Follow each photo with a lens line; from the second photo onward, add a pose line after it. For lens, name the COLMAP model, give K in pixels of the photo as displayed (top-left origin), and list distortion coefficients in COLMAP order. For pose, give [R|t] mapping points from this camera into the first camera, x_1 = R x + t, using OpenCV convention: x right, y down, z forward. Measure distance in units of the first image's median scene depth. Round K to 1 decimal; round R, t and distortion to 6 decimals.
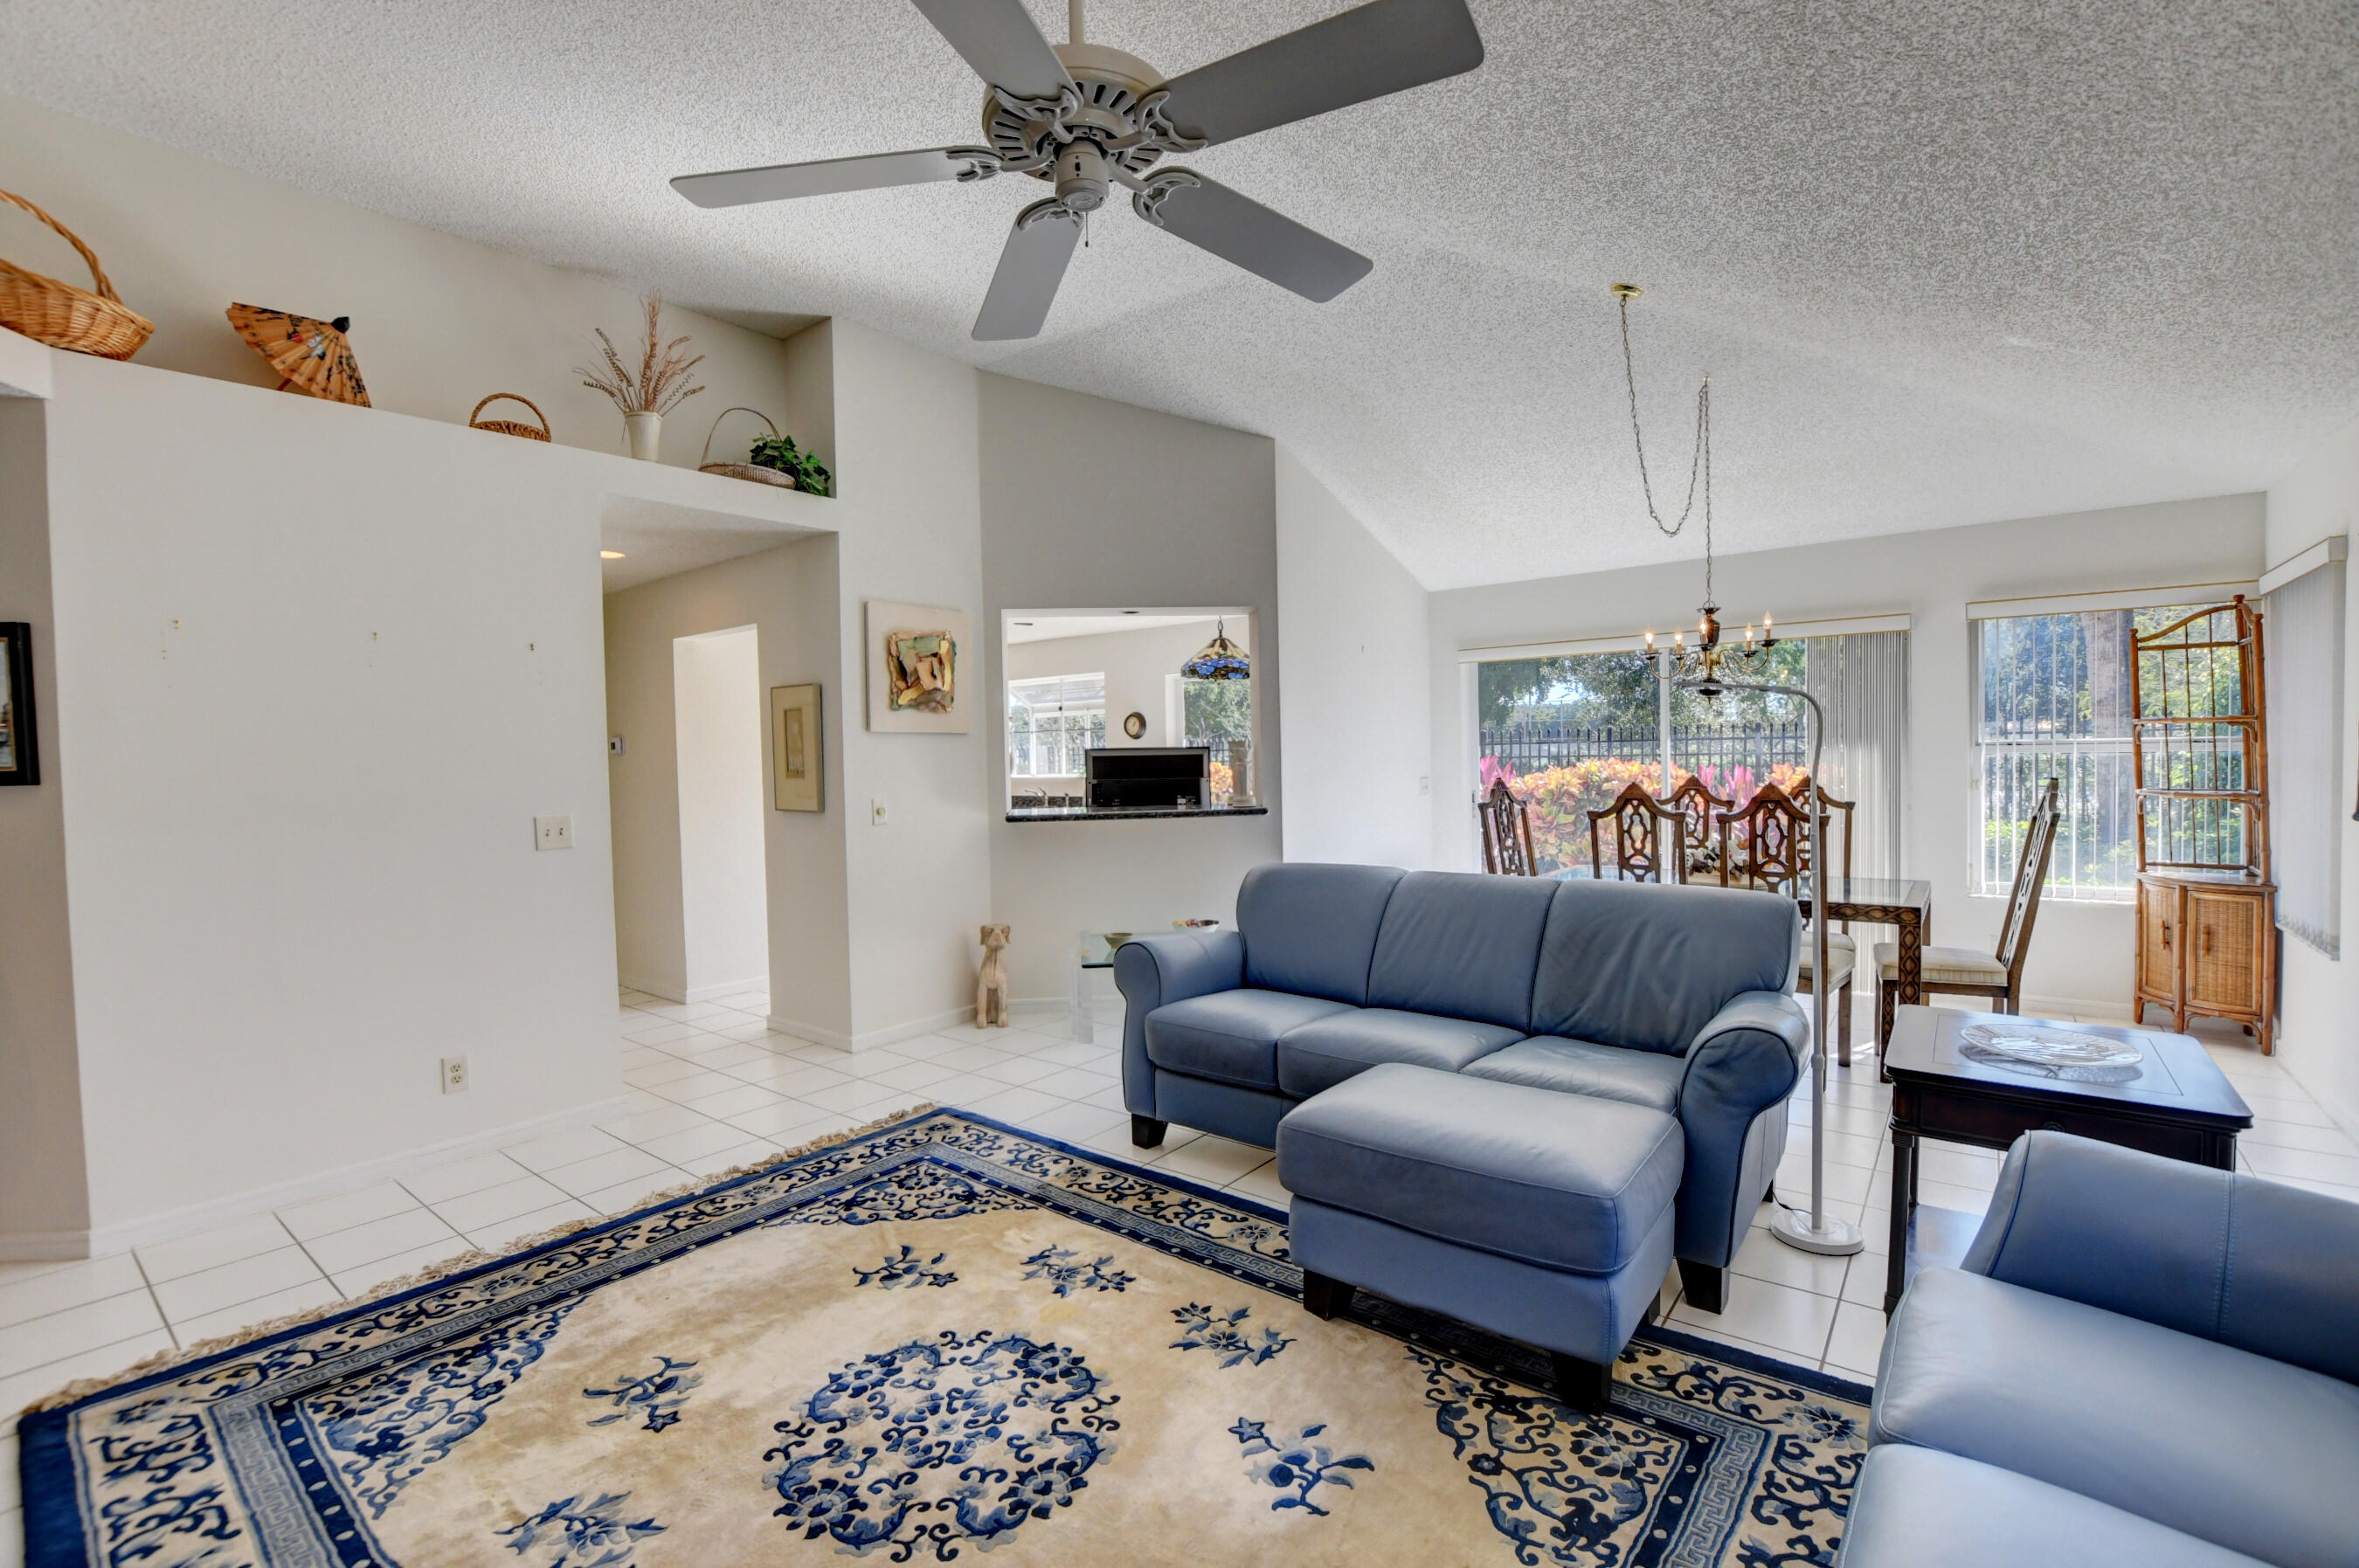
lens RADIAL K [[1037.8, 0, 1171.0], [0, 1037.8, 788.4], [0, 0, 1]] dist [-0.029690, 0.001153]
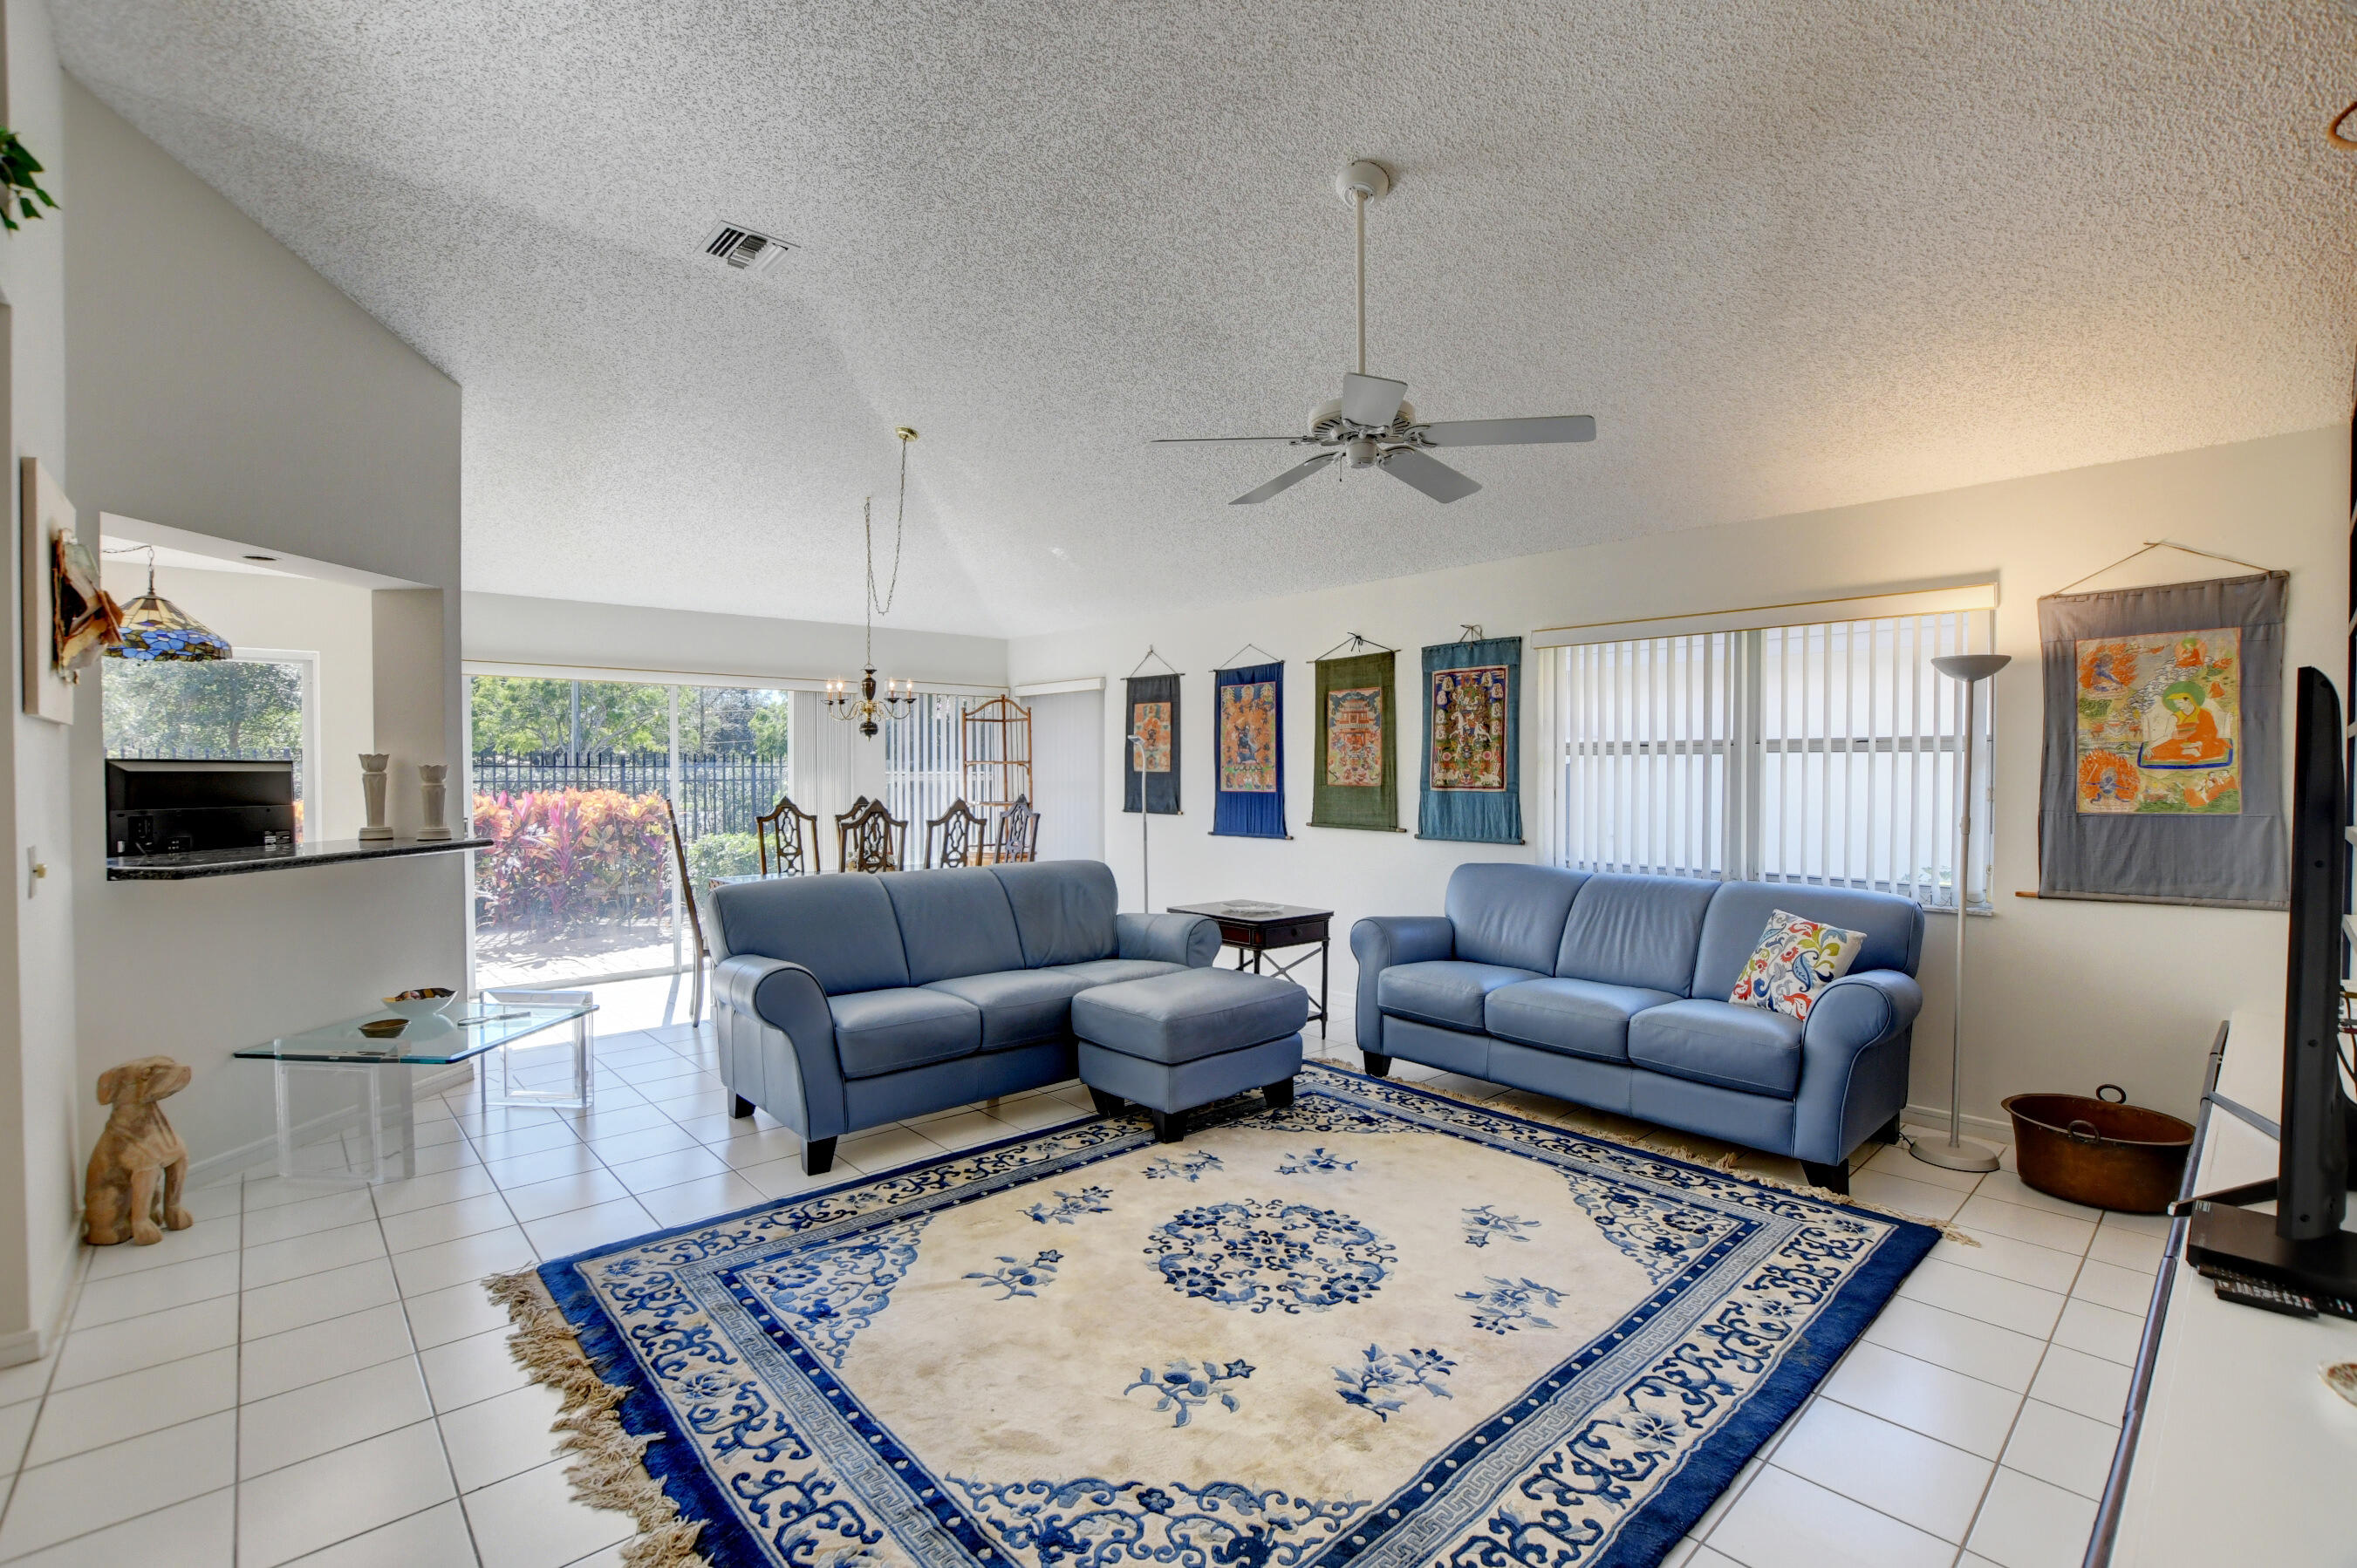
lens RADIAL K [[1036.9, 0, 1170.0], [0, 1036.9, 788.4], [0, 0, 1]] dist [-0.029690, 0.001153]
pose [[0.162146, 0.002816, 0.986763, -1.288760], [0.028671, 0.999560, -0.007564, 0.001564], [-0.986350, 0.029517, 0.161994, 0.702592]]
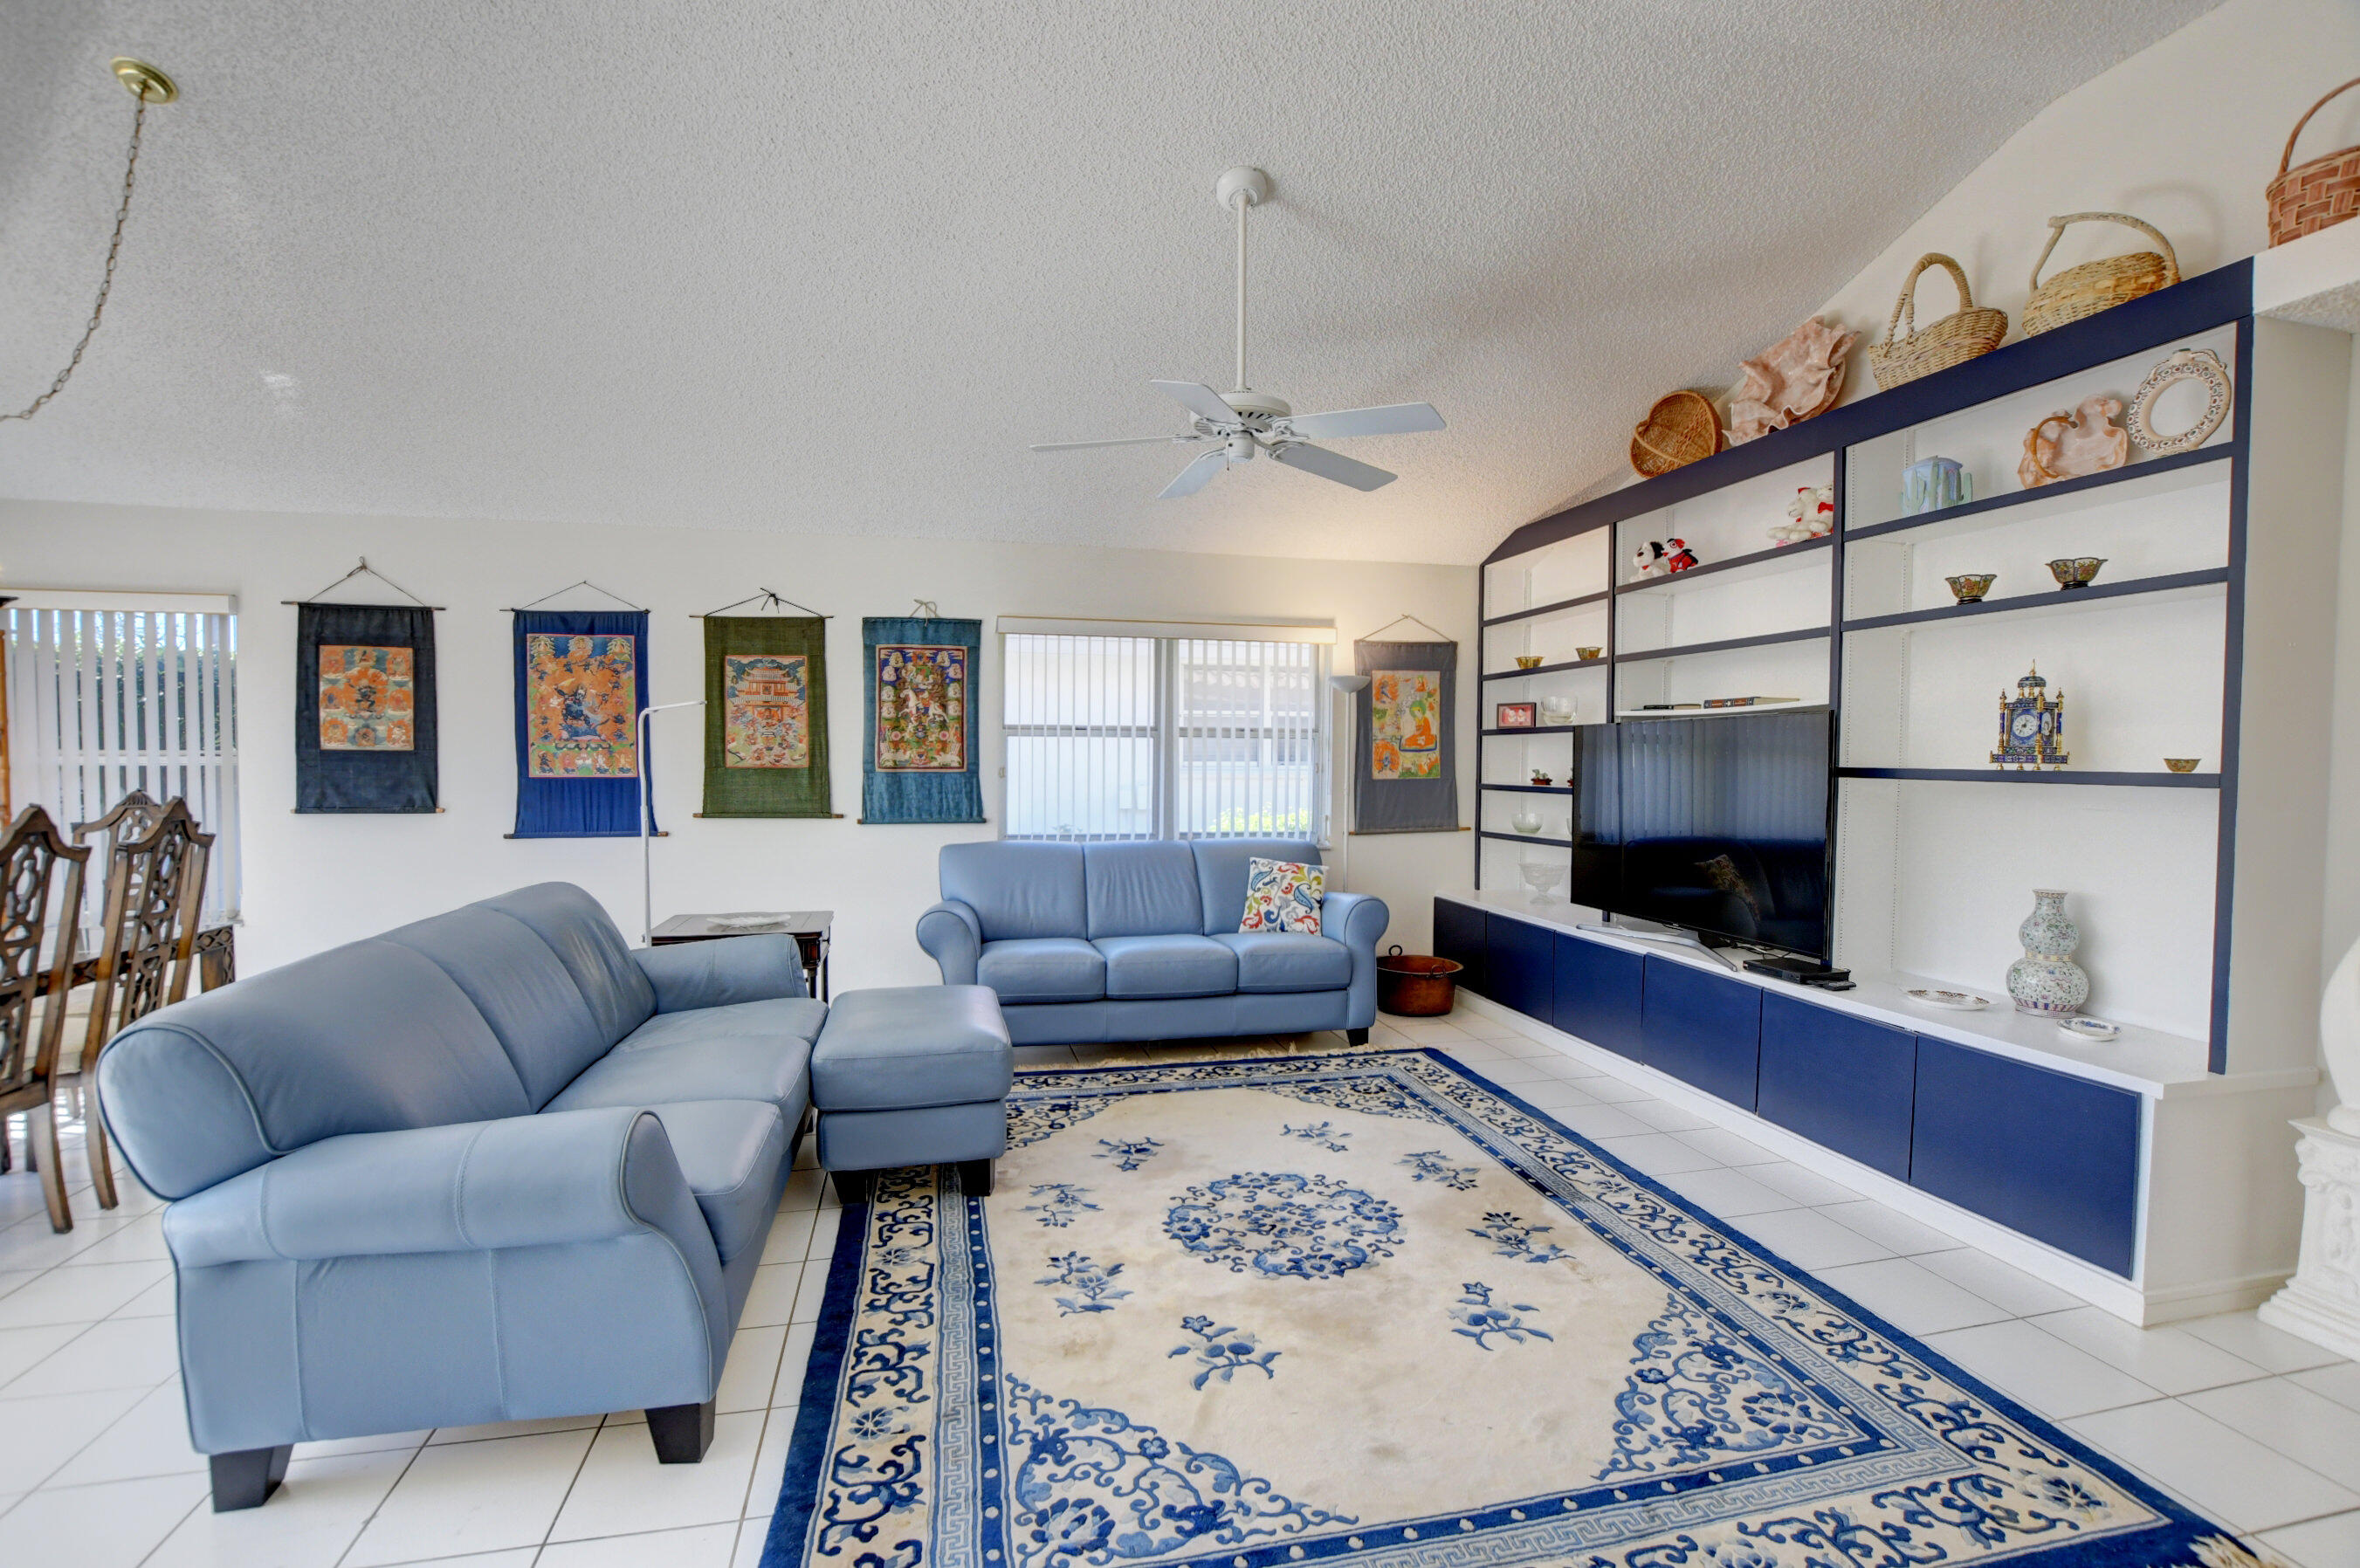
lens RADIAL K [[1038.3, 0, 1171.5], [0, 1038.3, 788.4], [0, 0, 1]] dist [-0.029690, 0.001153]
pose [[-0.783217, -0.005417, 0.621725, -0.784660], [0.030789, 0.998397, 0.047485, -0.040439], [-0.620986, 0.056333, -0.781795, 1.735319]]
